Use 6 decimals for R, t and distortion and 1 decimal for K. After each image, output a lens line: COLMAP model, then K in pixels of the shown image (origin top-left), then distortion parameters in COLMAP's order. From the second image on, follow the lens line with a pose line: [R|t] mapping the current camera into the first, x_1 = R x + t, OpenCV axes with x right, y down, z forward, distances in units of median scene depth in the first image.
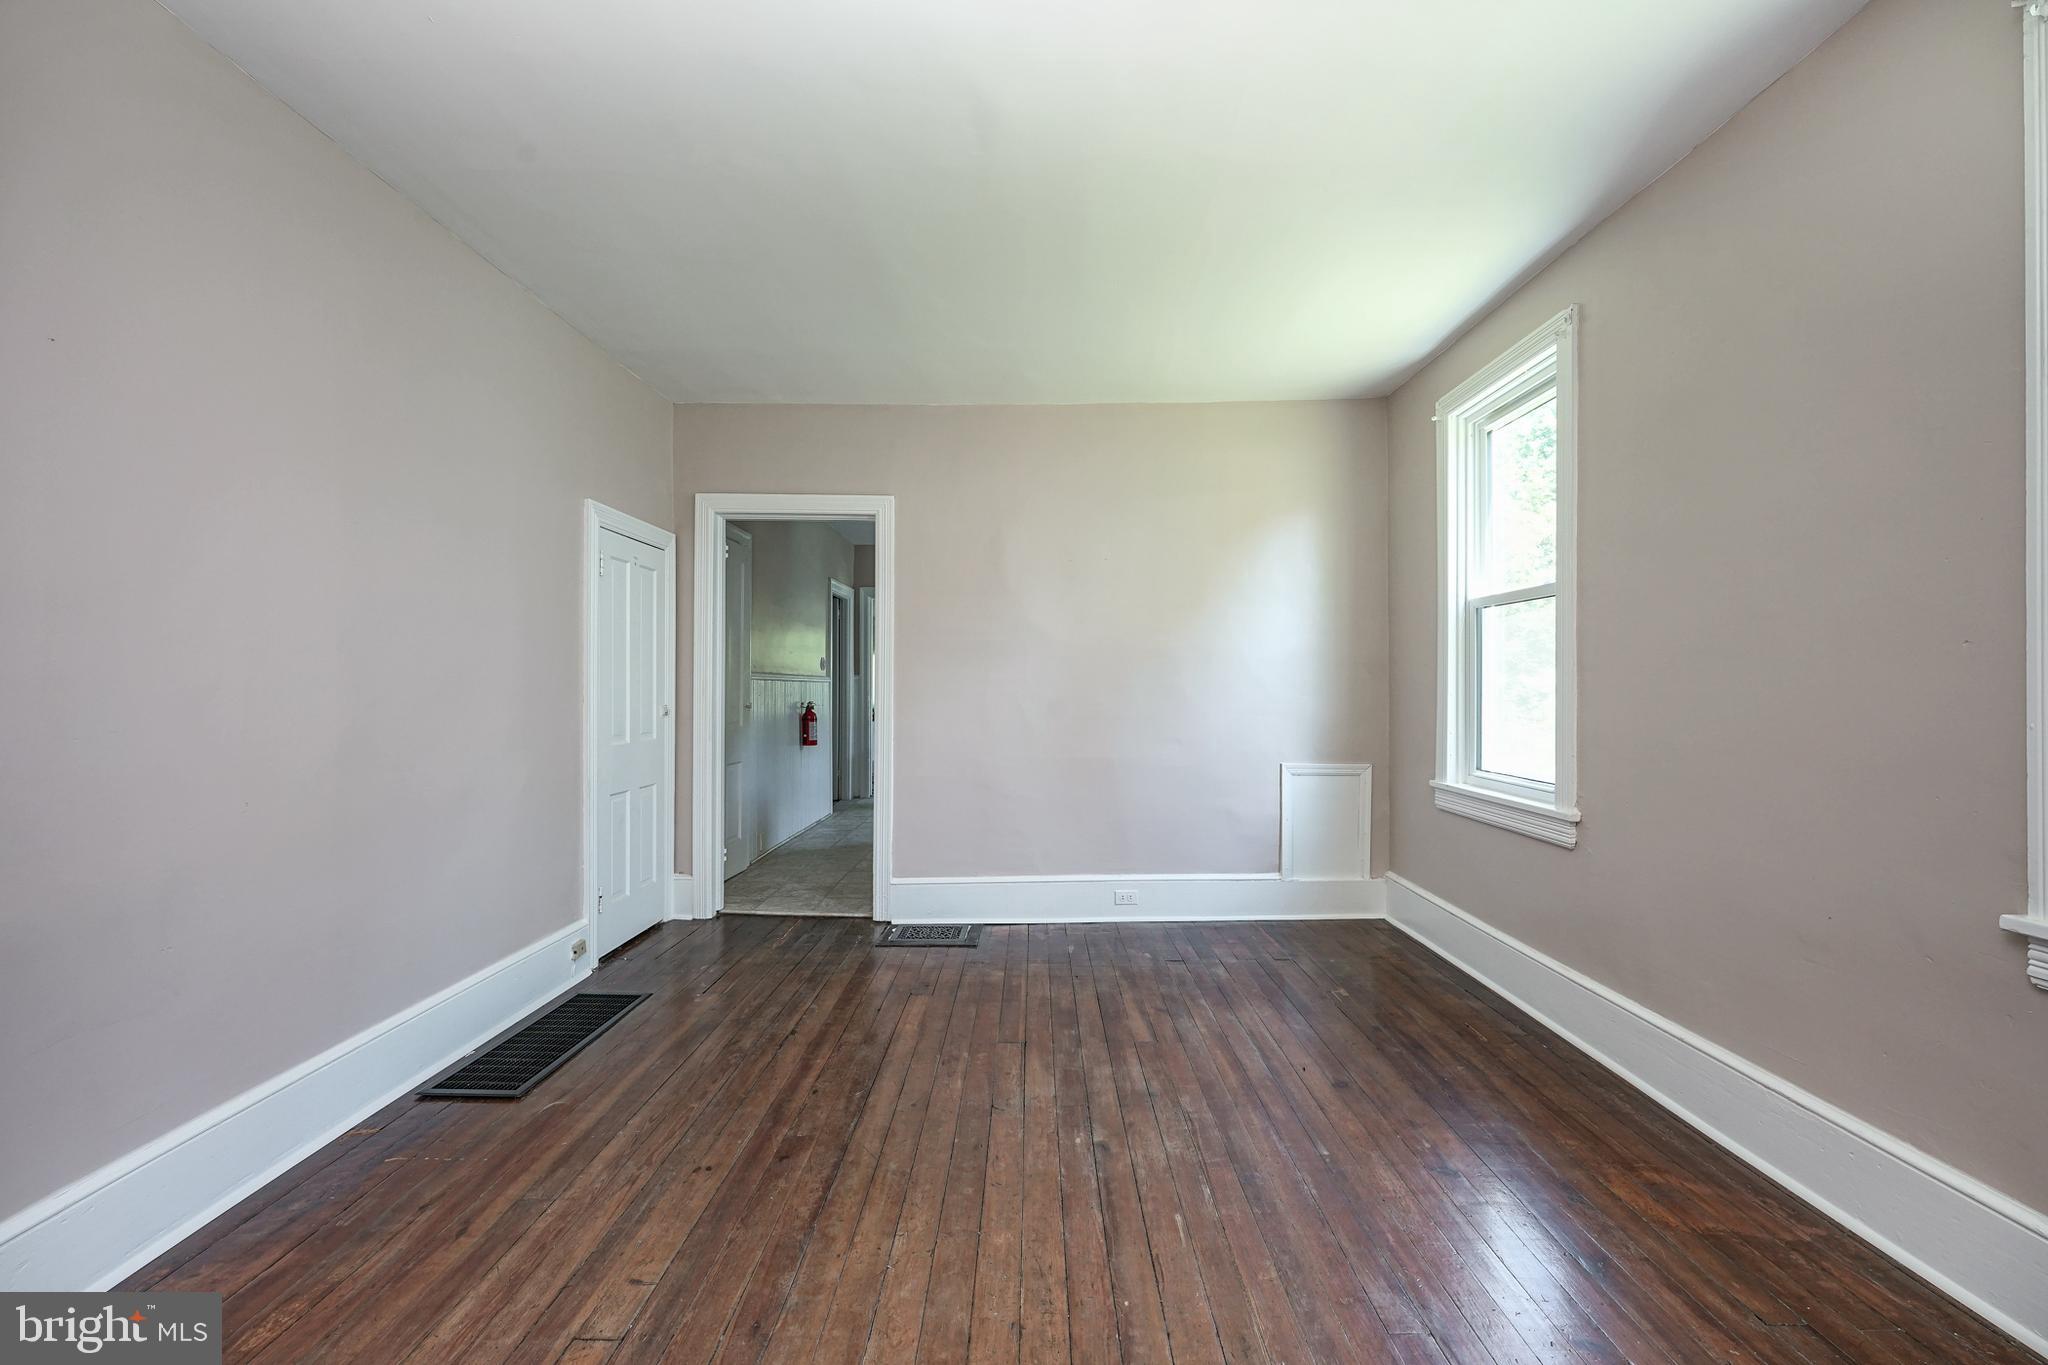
lens RADIAL K [[843.5, 0, 1003.9], [0, 843.5, 683.3], [0, 0, 1]] dist [-0.003856, 0.000056]
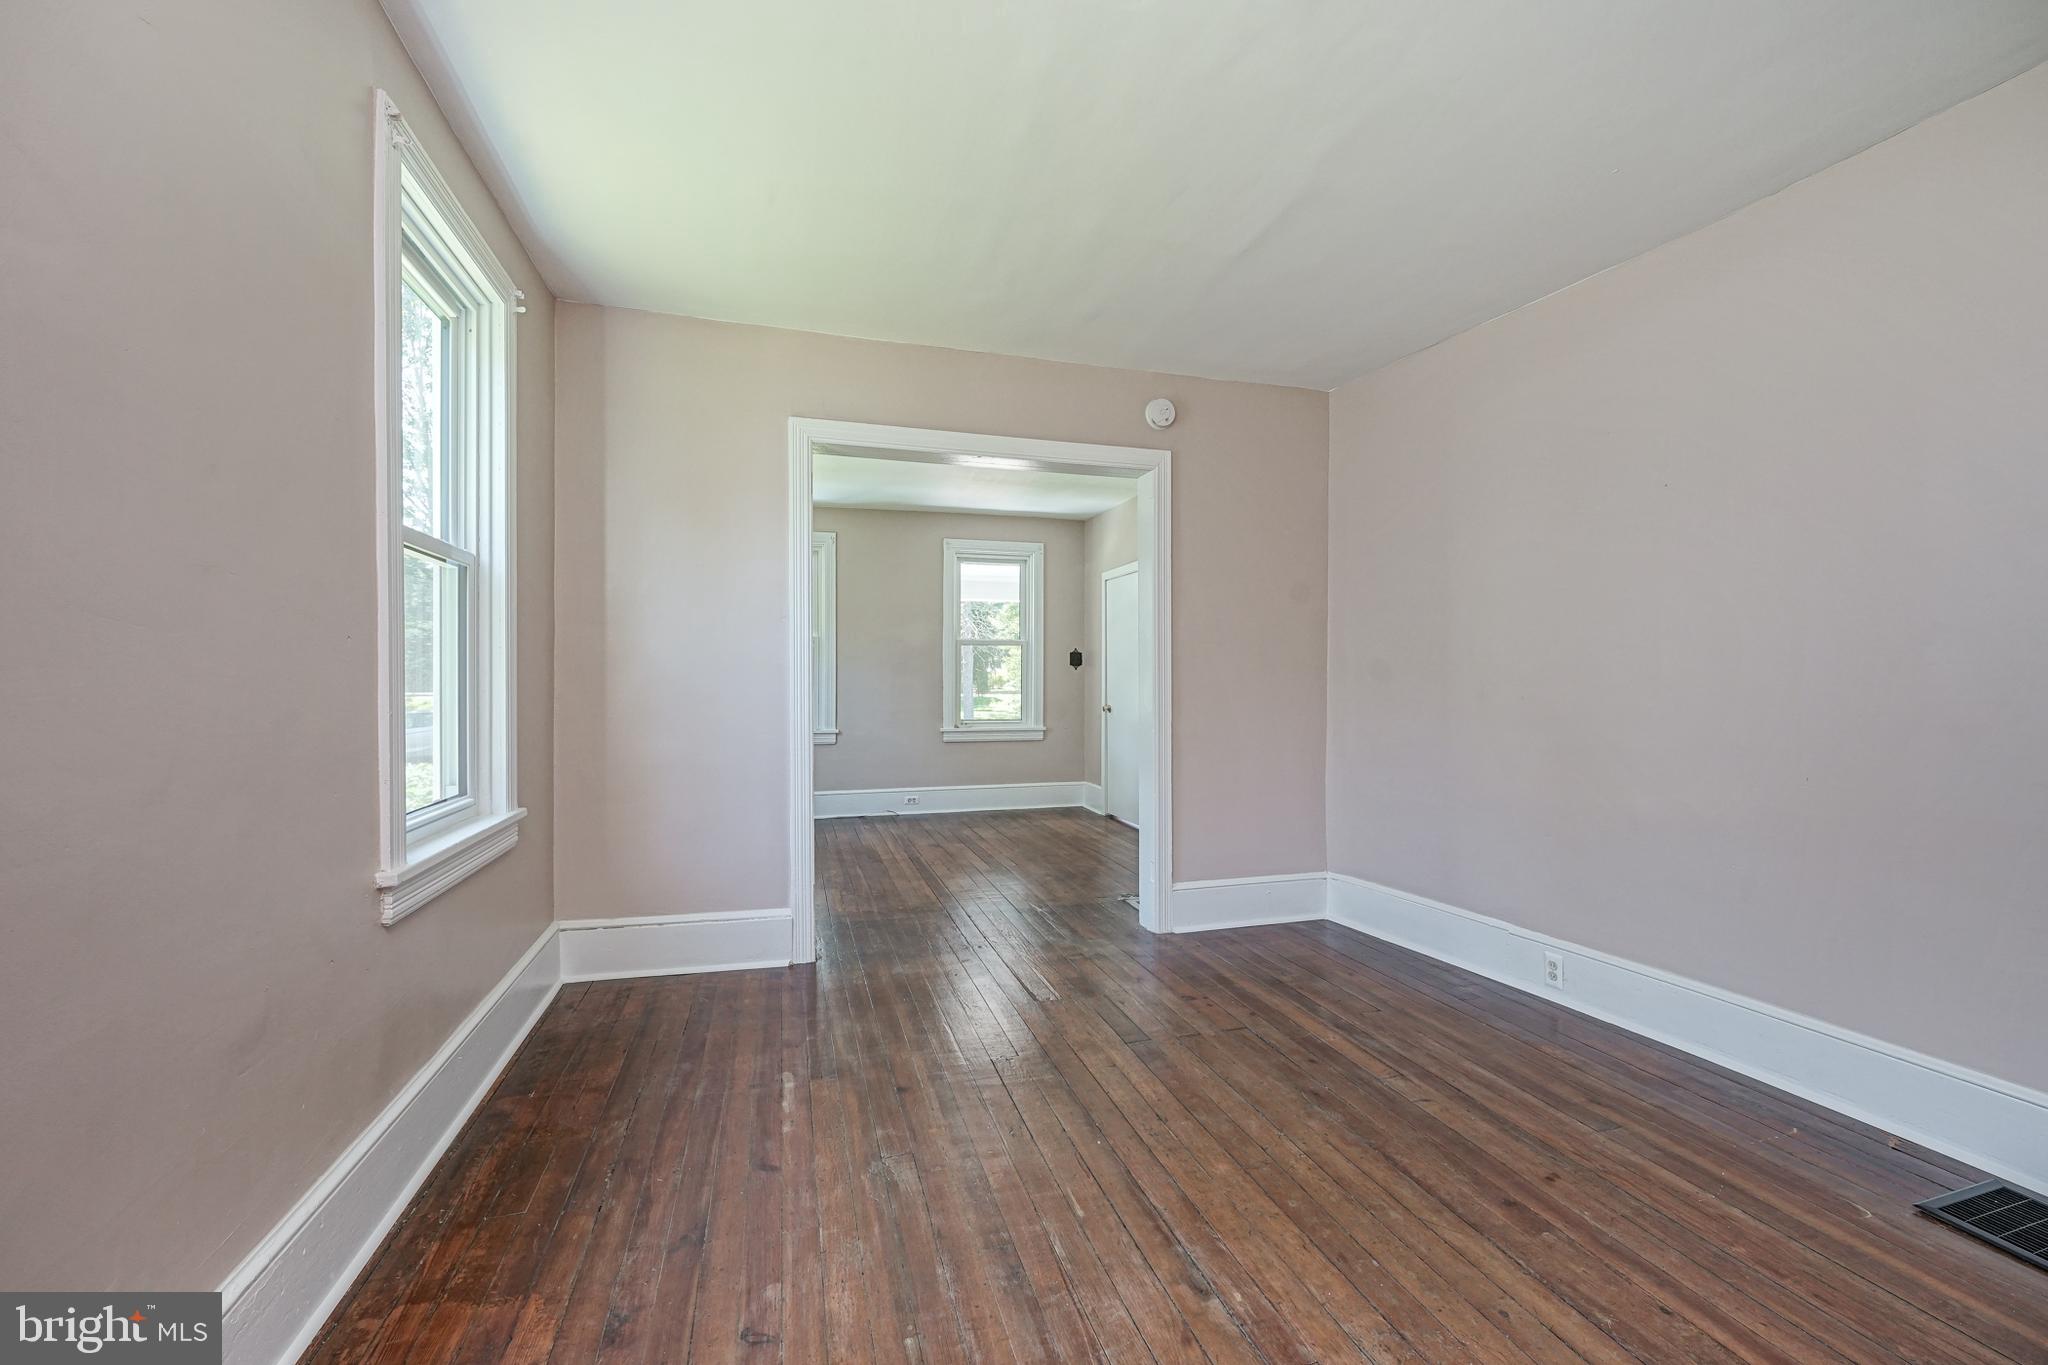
lens RADIAL K [[843.5, 0, 1030.9], [0, 843.5, 677.2], [0, 0, 1]] dist [-0.003856, 0.000056]
pose [[-0.951737, -0.004171, -0.306888, 0.561441], [0.002698, 0.999755, -0.021956, 0.024344], [0.306904, -0.021725, -0.951492, 1.912075]]
